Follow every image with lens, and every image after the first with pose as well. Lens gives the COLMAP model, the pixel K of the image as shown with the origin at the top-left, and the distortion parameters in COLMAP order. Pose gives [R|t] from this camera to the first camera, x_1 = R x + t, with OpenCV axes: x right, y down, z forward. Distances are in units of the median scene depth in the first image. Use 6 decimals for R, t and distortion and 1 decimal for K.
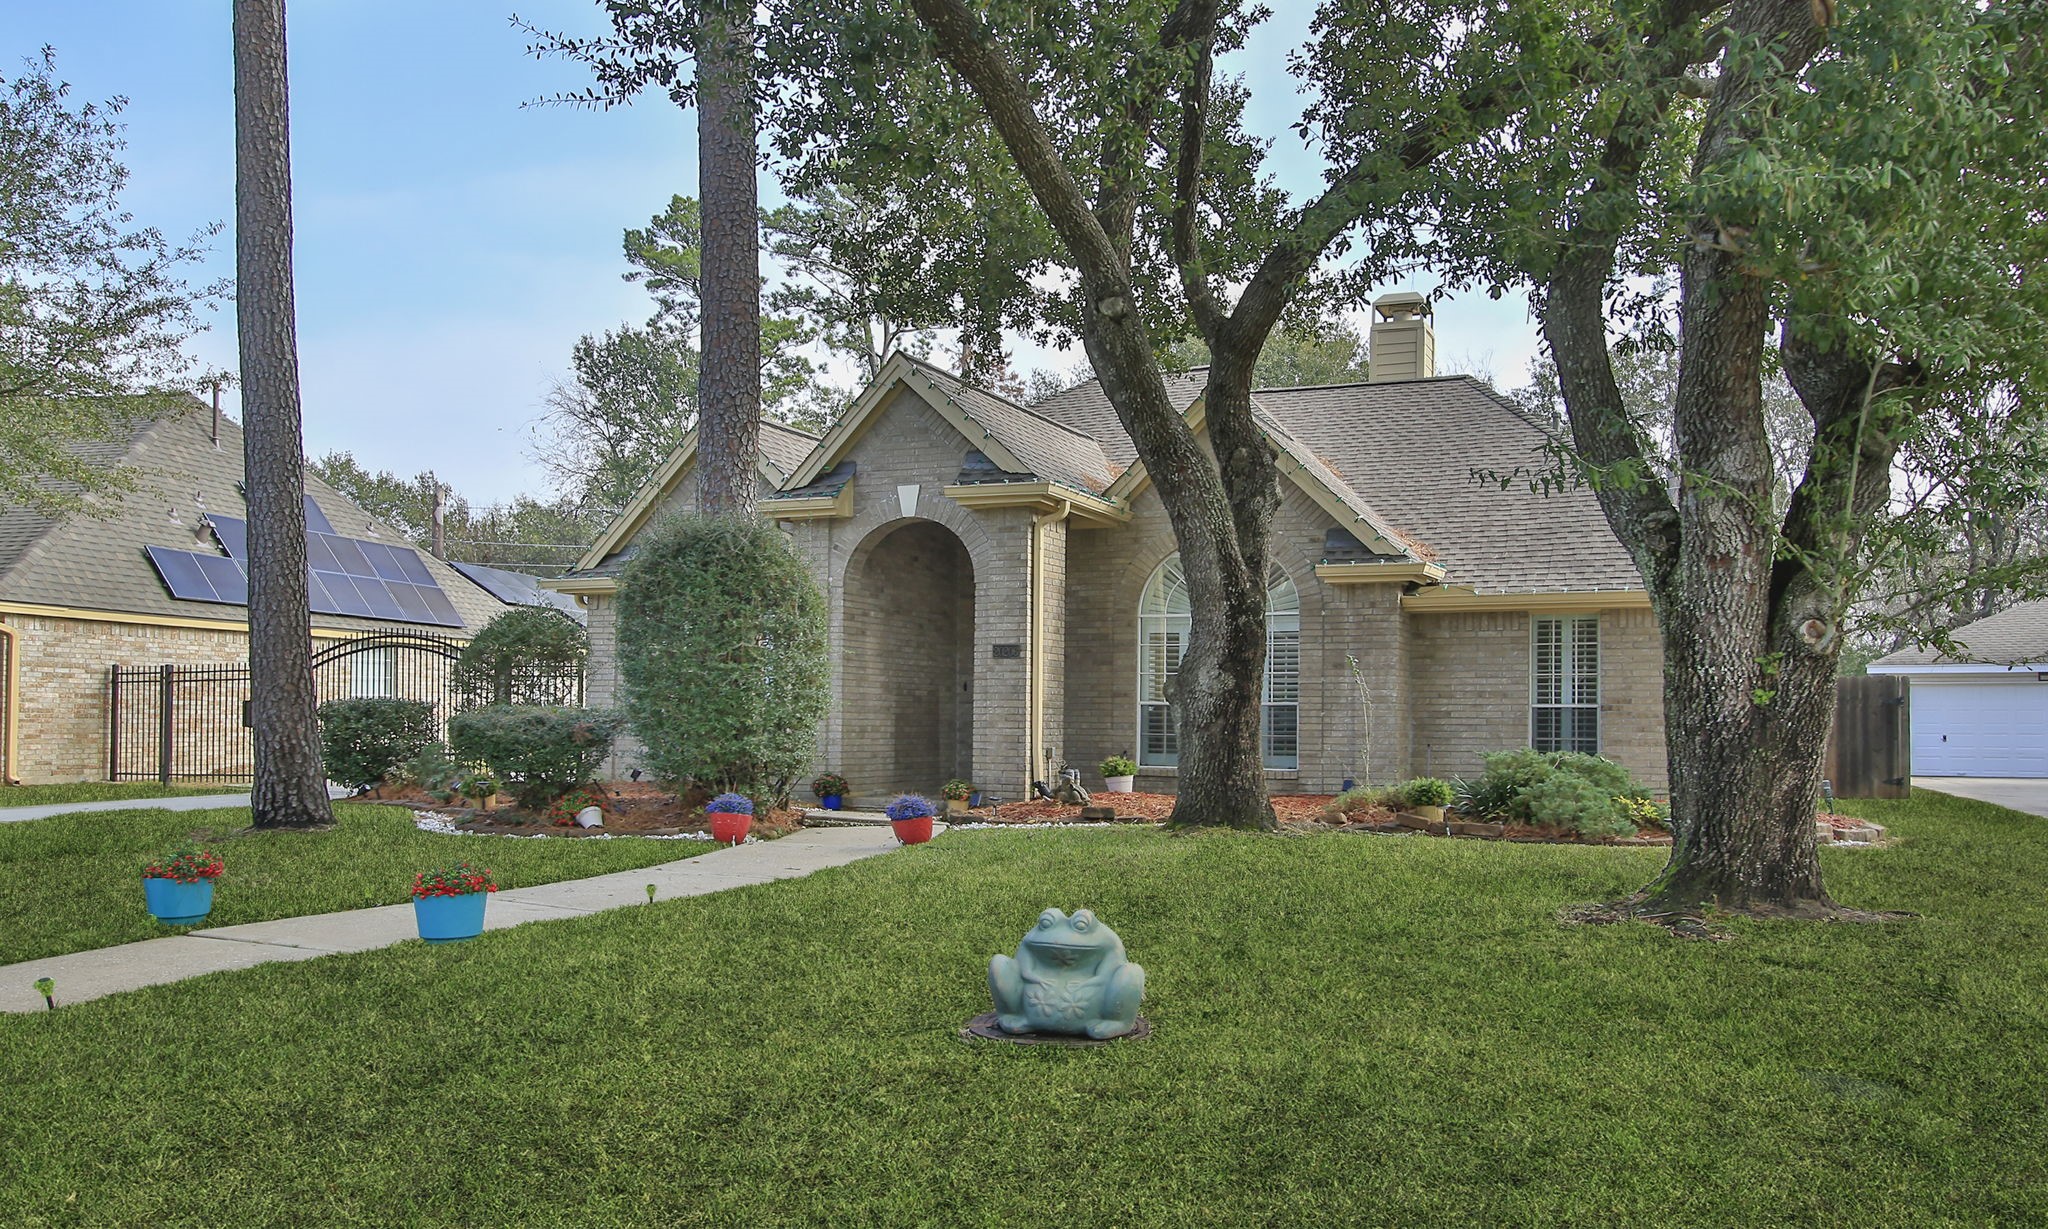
lens RADIAL K [[1448.4, 0, 1376.9], [0, 1448.4, 703.8], [0, 0, 1]] dist [-0.007620, 0.001999]
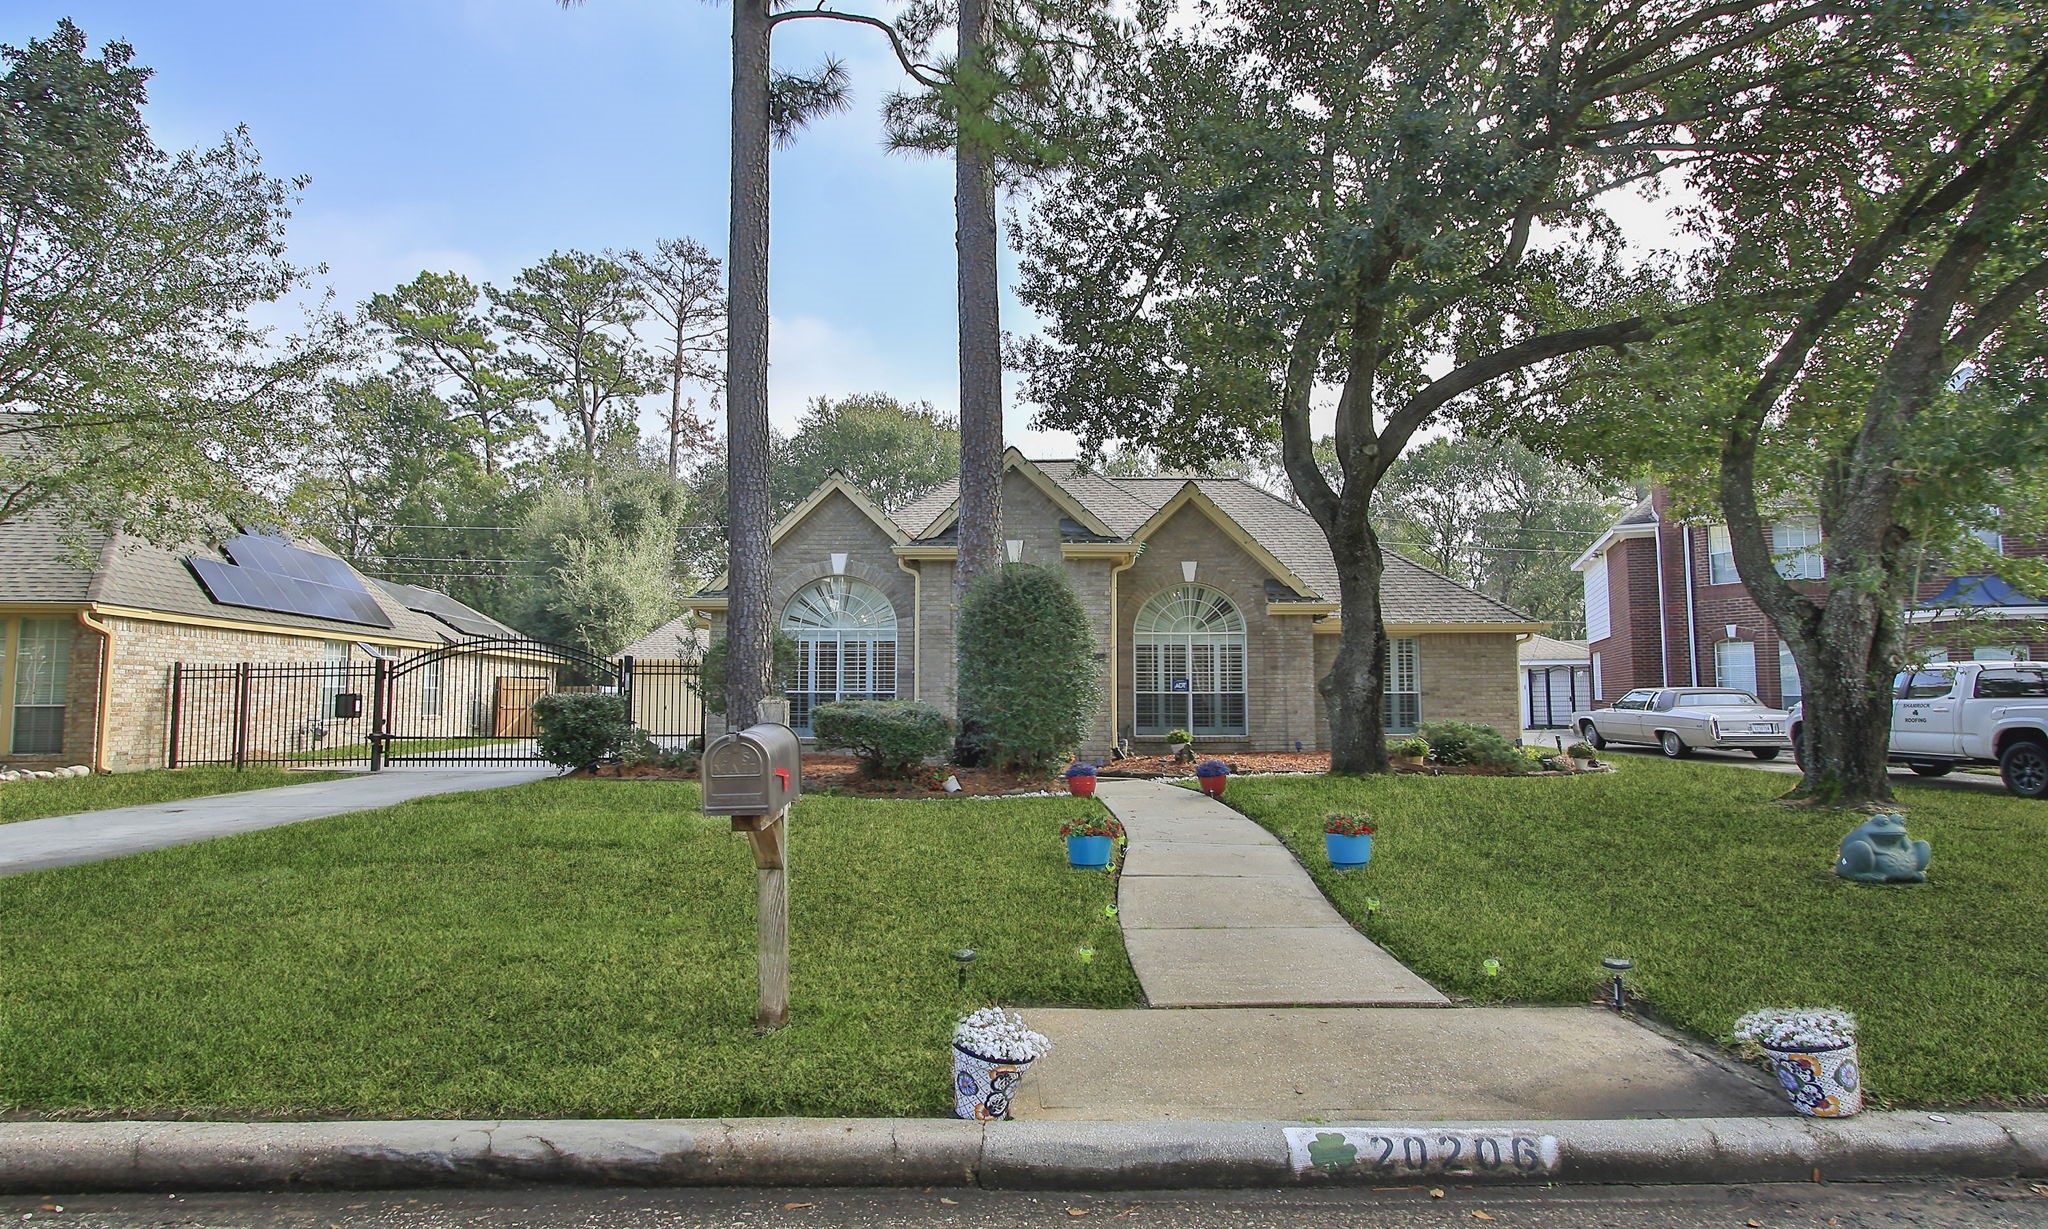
lens RADIAL K [[1050.6, 0, 1023.2], [0, 1050.6, 621.0], [0, 0, 1]] dist [-0.018731, 0.001080]
pose [[0.939380, 0.015513, 0.342526, -0.548105], [0.003466, 0.998495, -0.054727, -0.013000], [-0.342859, 0.052597, 0.937913, 0.030906]]
